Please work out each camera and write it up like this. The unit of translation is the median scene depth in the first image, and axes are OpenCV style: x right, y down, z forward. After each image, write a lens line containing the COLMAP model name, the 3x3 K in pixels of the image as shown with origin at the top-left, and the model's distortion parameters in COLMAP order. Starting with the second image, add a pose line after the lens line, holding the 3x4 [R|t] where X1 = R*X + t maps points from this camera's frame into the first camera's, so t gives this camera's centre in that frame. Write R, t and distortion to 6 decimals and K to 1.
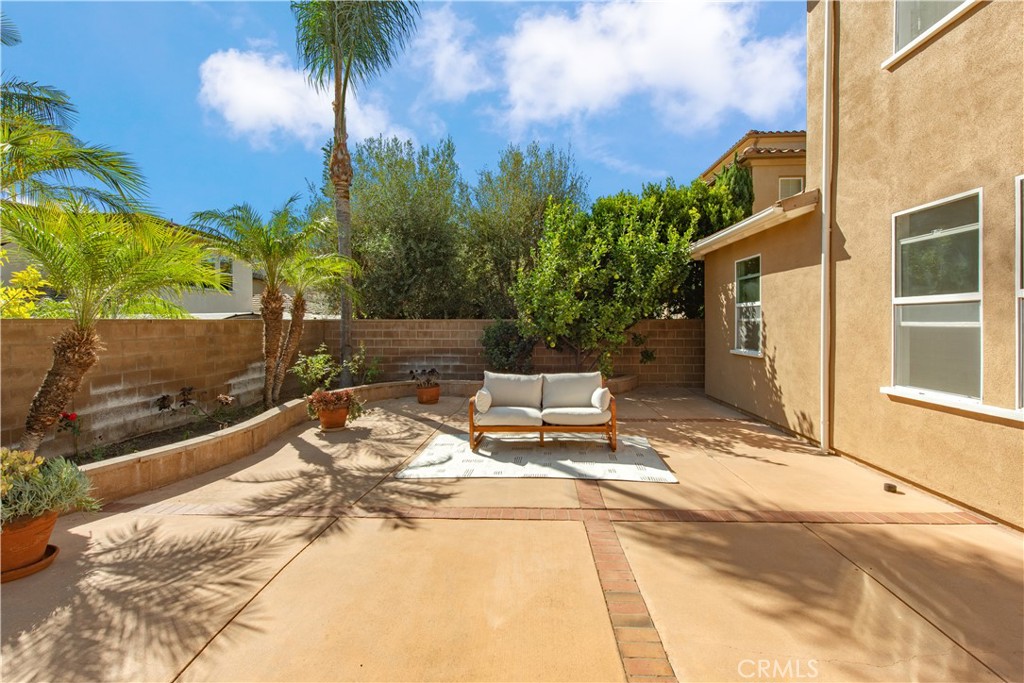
lens RADIAL K [[464.0, 0, 516.6], [0, 464.0, 333.9], [0, 0, 1]] dist [0.014690, -0.000313]
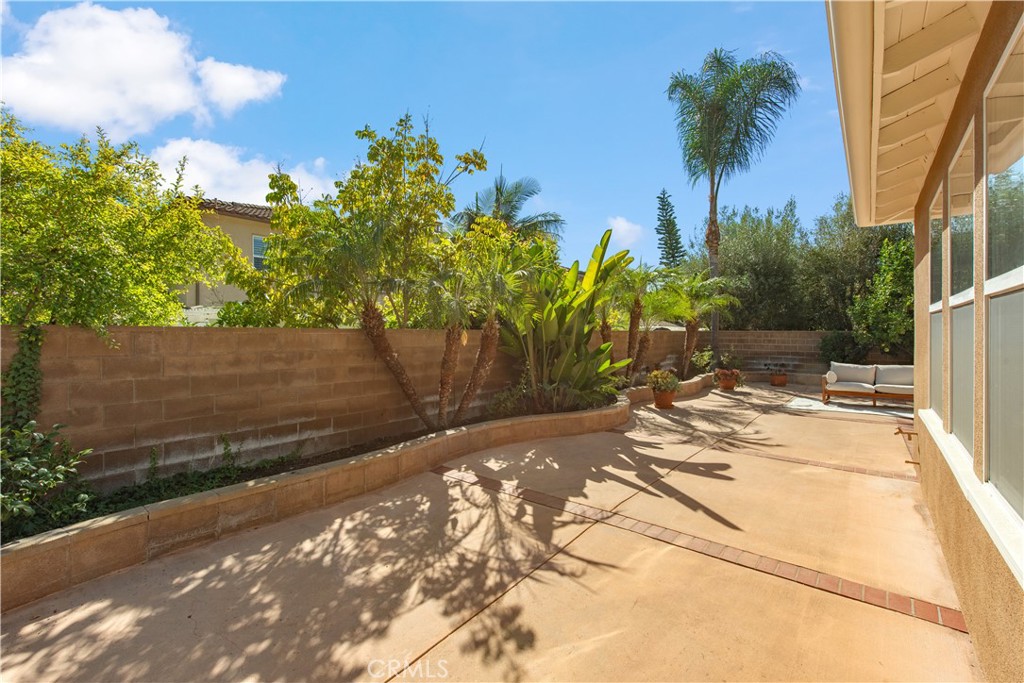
lens RADIAL K [[445.5, 0, 510.8], [0, 445.5, 337.7], [0, 0, 1]] dist [0.009982, -0.000455]
pose [[0.805539, 0.010020, -0.592457, -0.046234], [-0.018195, 0.999804, -0.007829, 0.027842], [0.592263, 0.017086, 0.805564, -1.075745]]
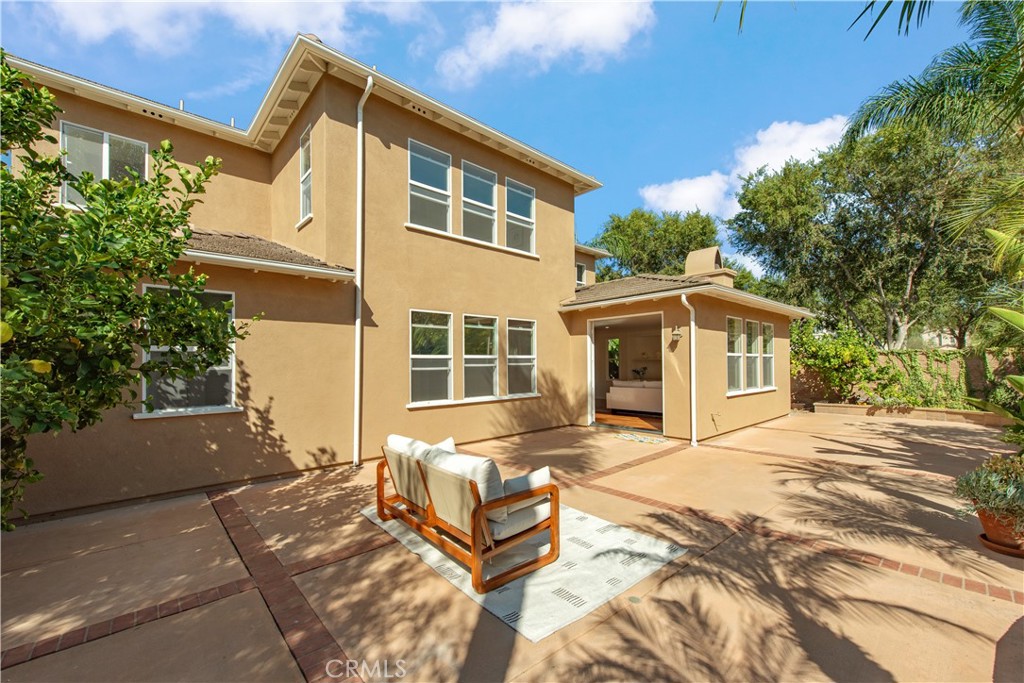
lens RADIAL K [[410.4, 0, 514.1], [0, 410.4, 358.6], [0, 0, 1]] dist [0.034590, 0.000051]
pose [[-0.711231, 0.019653, 0.702684, -0.459888], [0.033626, 0.999416, 0.006084, -0.043960], [-0.702154, 0.027956, -0.711476, 1.401028]]
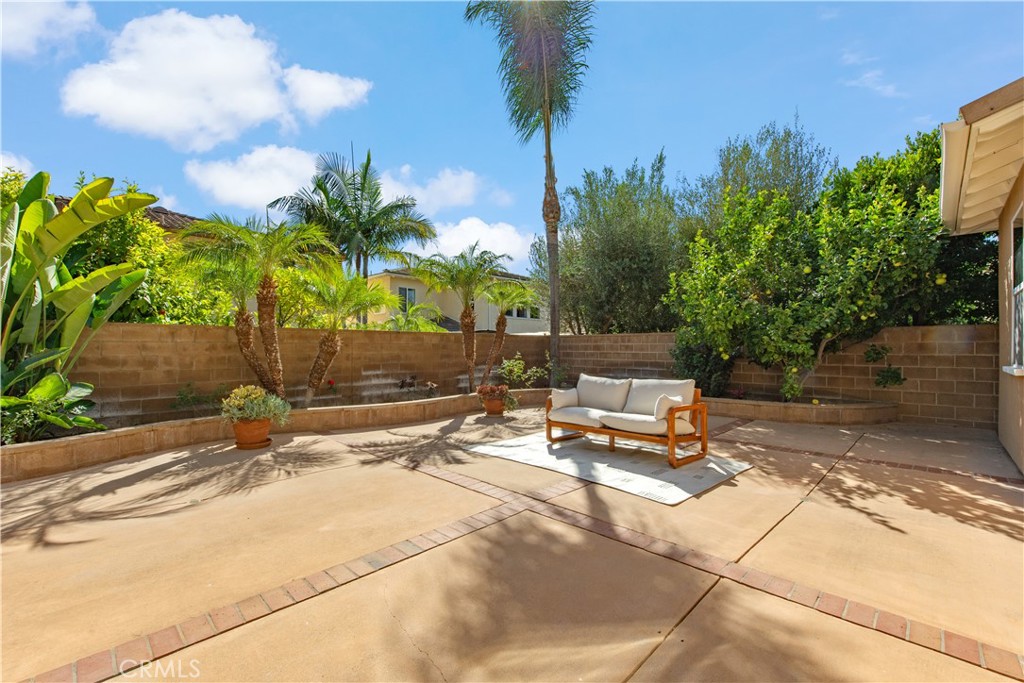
lens RADIAL K [[431.2, 0, 510.7], [0, 431.2, 352.9], [0, 0, 1]] dist [0.009570, 0.000074]
pose [[0.741778, 0.010617, -0.670562, 0.496397], [-0.020297, 0.999772, -0.006623, 0.045621], [0.670339, 0.018524, 0.741824, 0.177752]]
